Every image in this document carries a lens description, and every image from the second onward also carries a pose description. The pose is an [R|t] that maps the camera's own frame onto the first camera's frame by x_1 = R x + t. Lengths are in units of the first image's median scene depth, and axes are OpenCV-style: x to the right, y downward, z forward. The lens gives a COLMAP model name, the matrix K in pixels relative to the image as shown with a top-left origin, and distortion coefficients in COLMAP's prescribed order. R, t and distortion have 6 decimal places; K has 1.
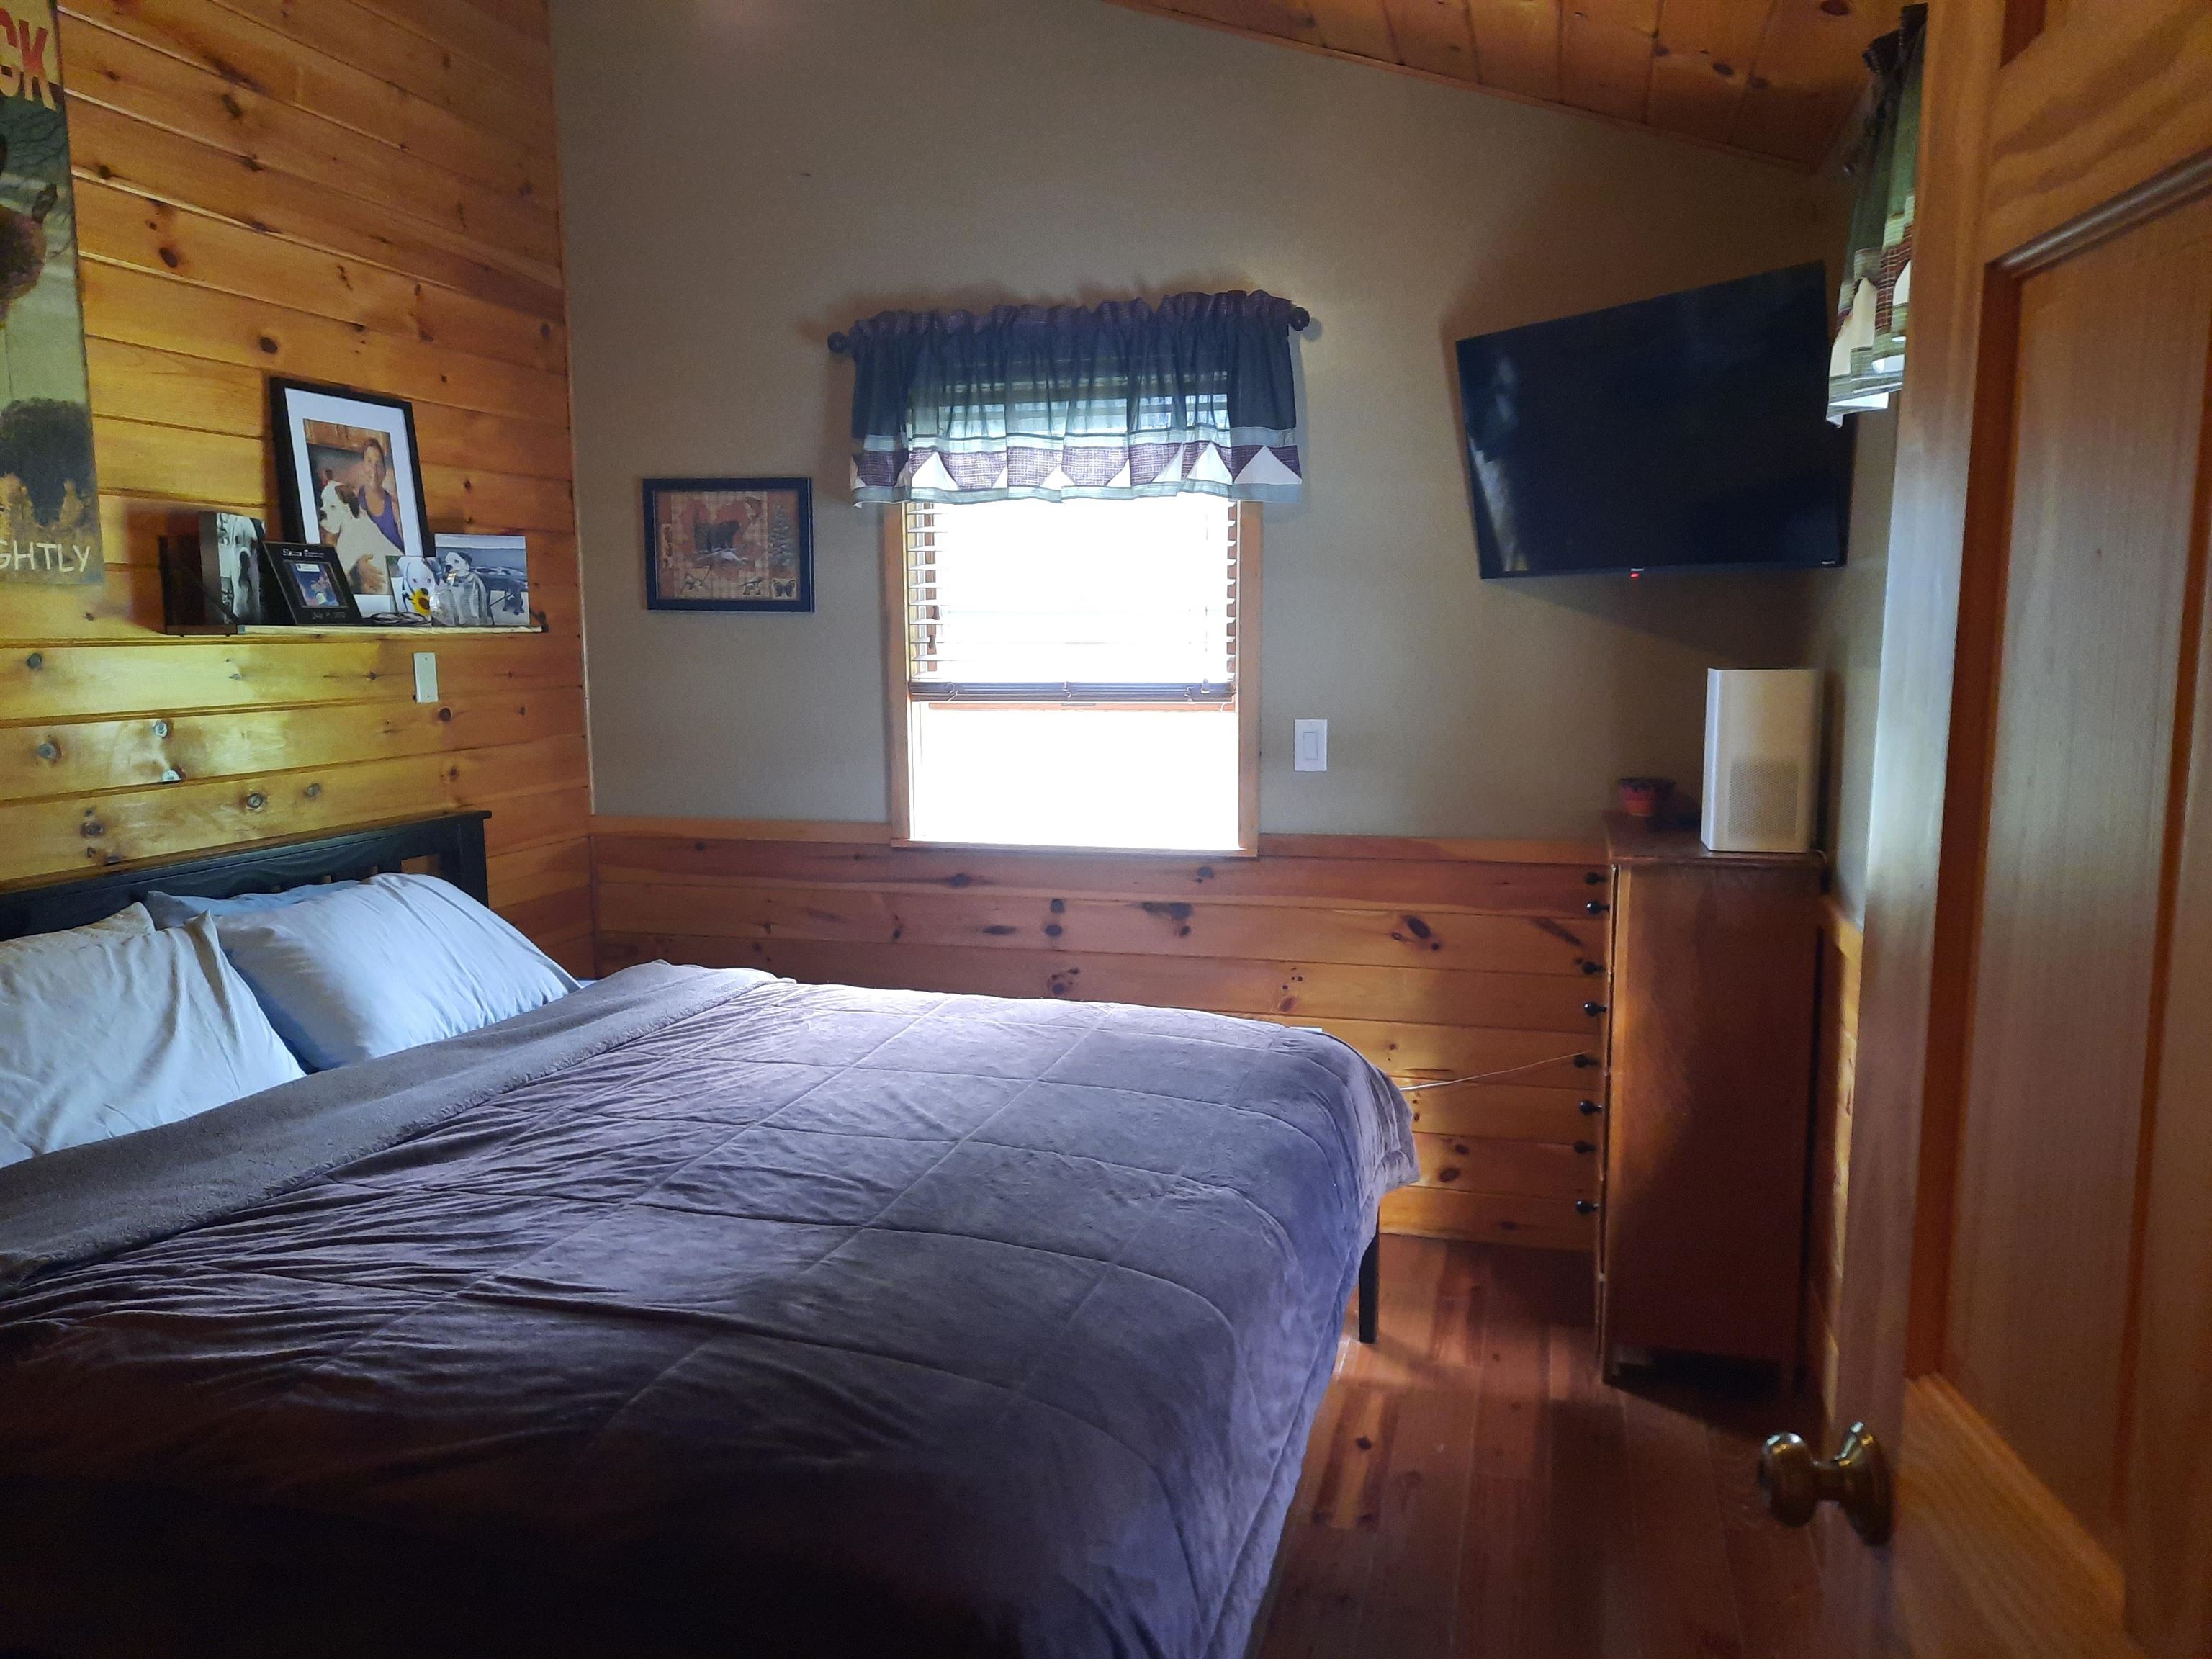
lens RADIAL K [[1611.2, 0, 1113.1], [0, 1611.2, 843.3], [0, 0, 1]] dist [0.057858, -0.052632]
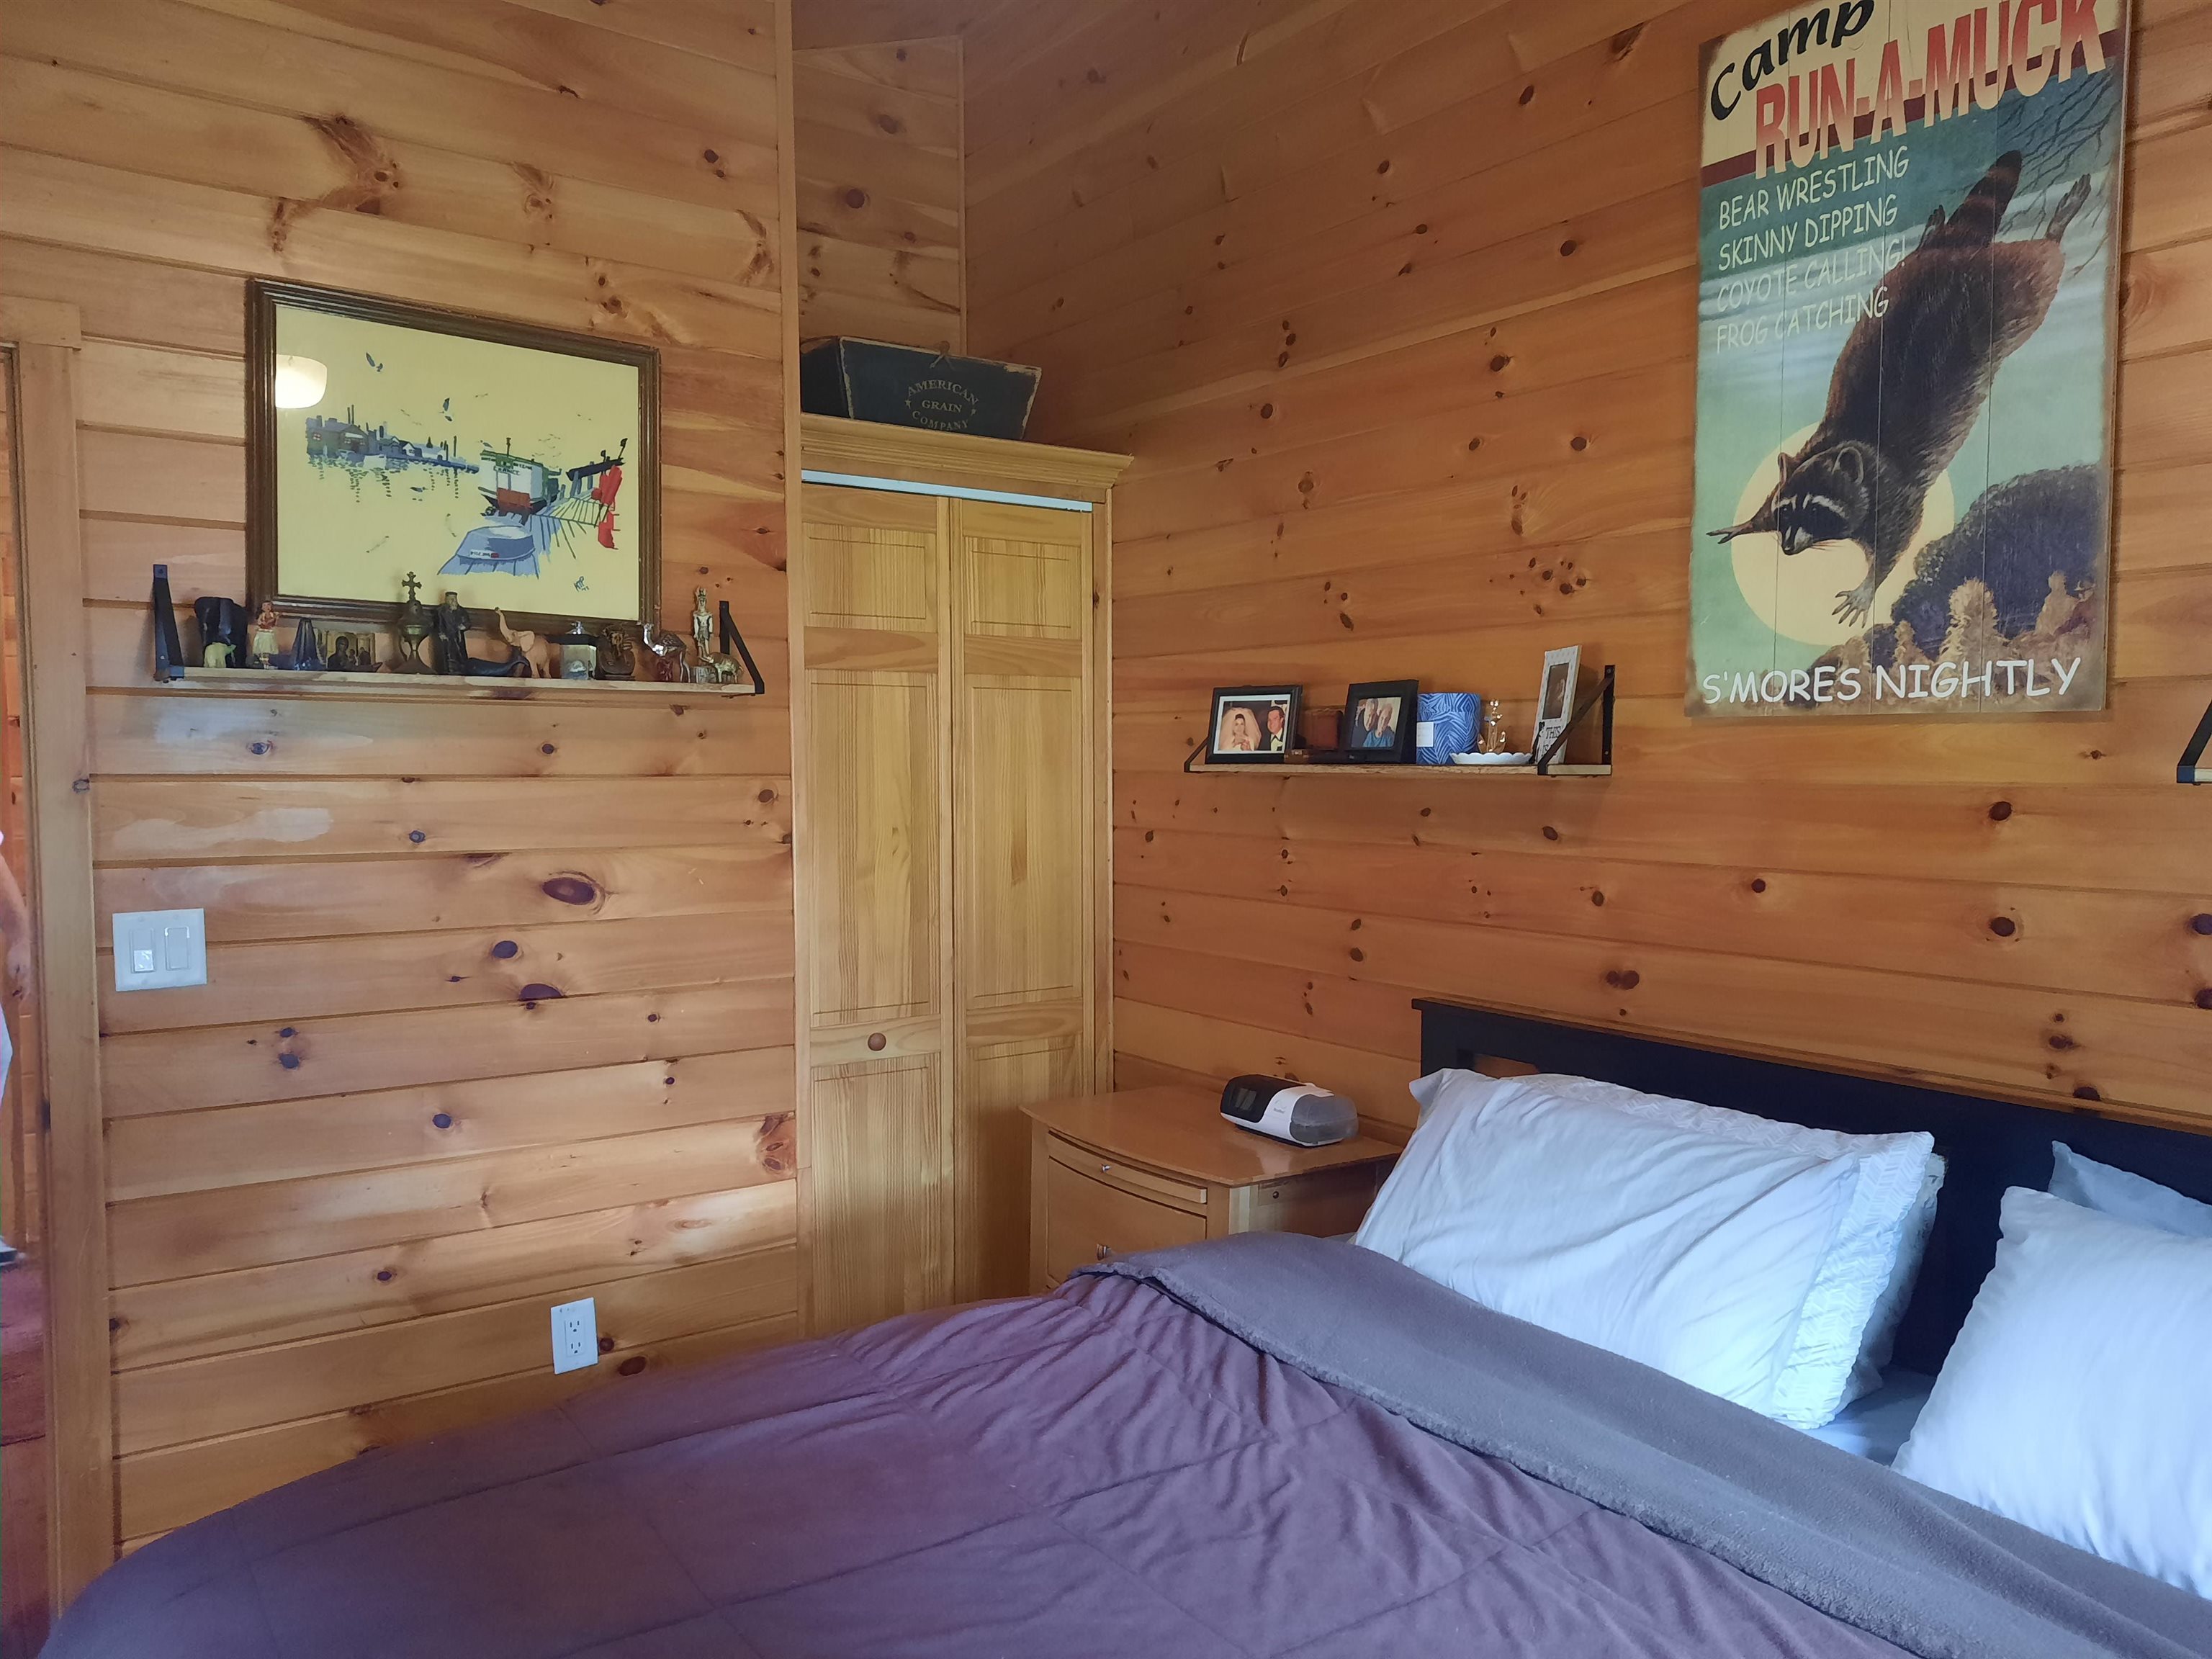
lens RADIAL K [[1611.2, 0, 1108.8], [0, 1611.2, 837.3], [0, 0, 1]] dist [0.057858, -0.052632]
pose [[-0.615904, 0.051729, -0.786121, 0.211336], [-0.094213, 0.985845, 0.138685, -0.160546], [0.782167, 0.159479, -0.602313, 1.093837]]
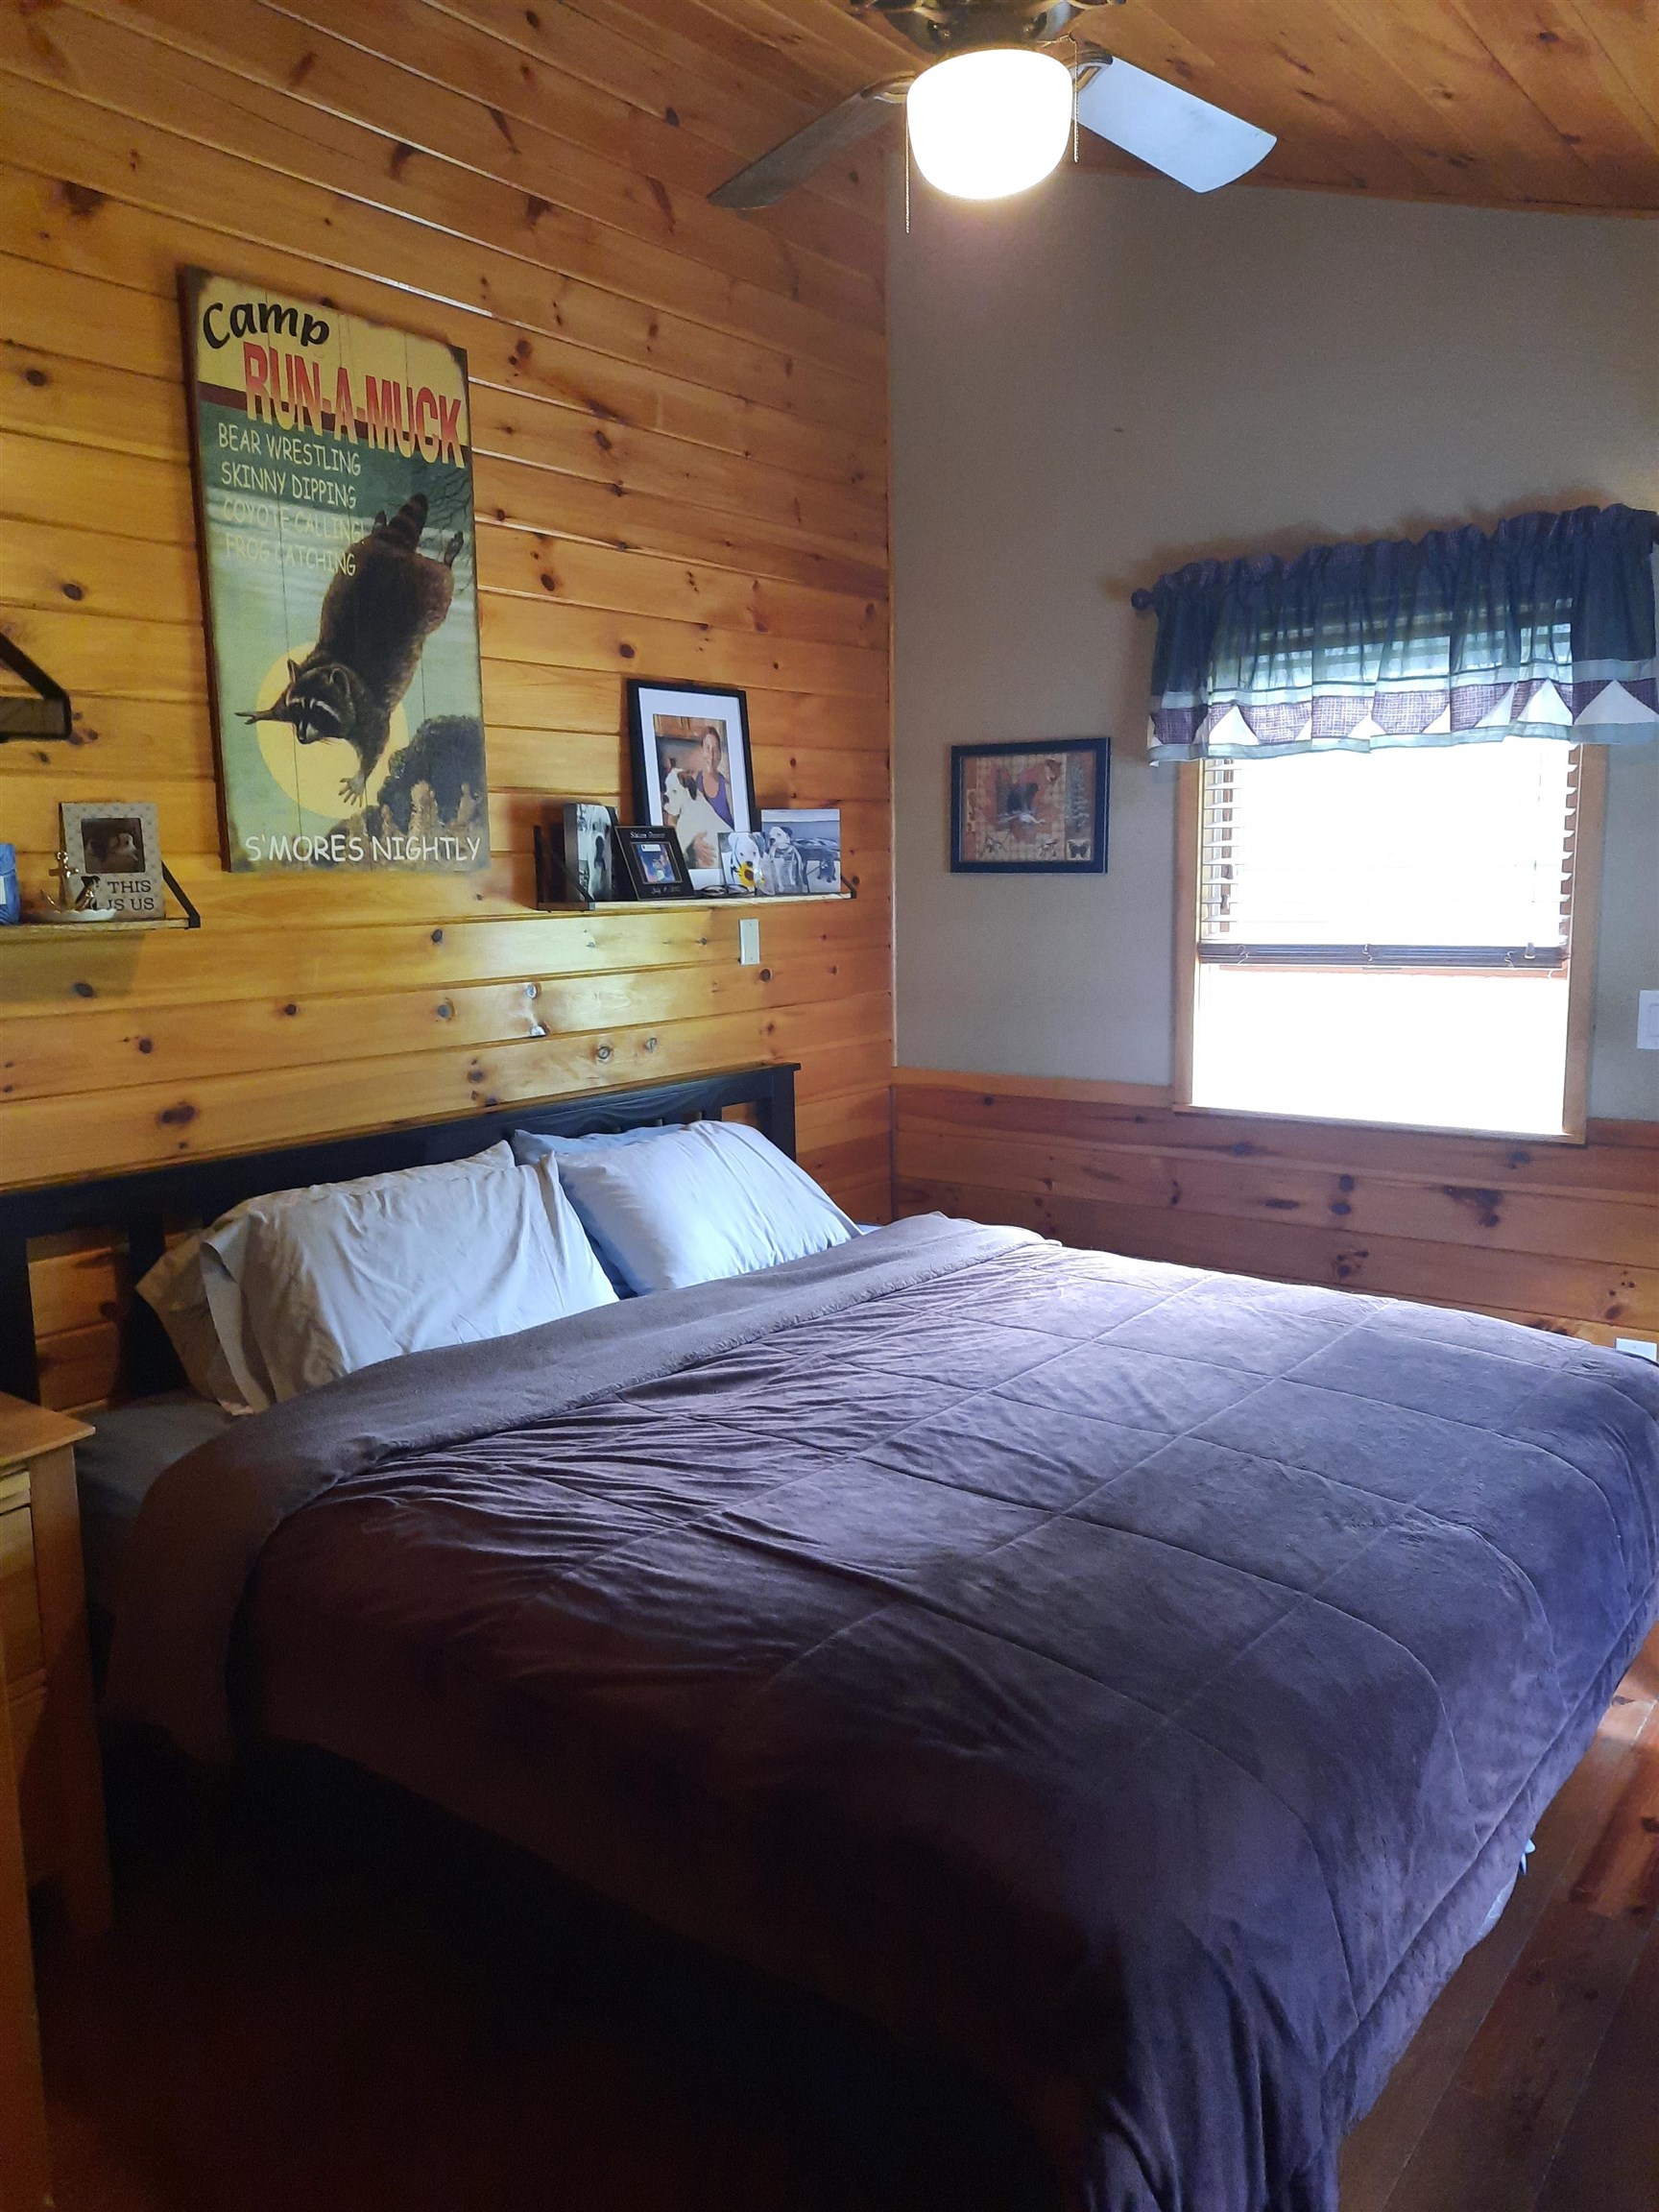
lens RADIAL K [[1611.2, 0, 810.7], [0, 1611.2, 1123.8], [0, 0, 1]] dist [0.057858, -0.052632]
pose [[0.918560, 0.050163, -0.392086, 0.064326], [-0.037181, 0.998482, 0.040637, -0.030711], [0.393530, -0.022749, 0.919030, 0.010433]]
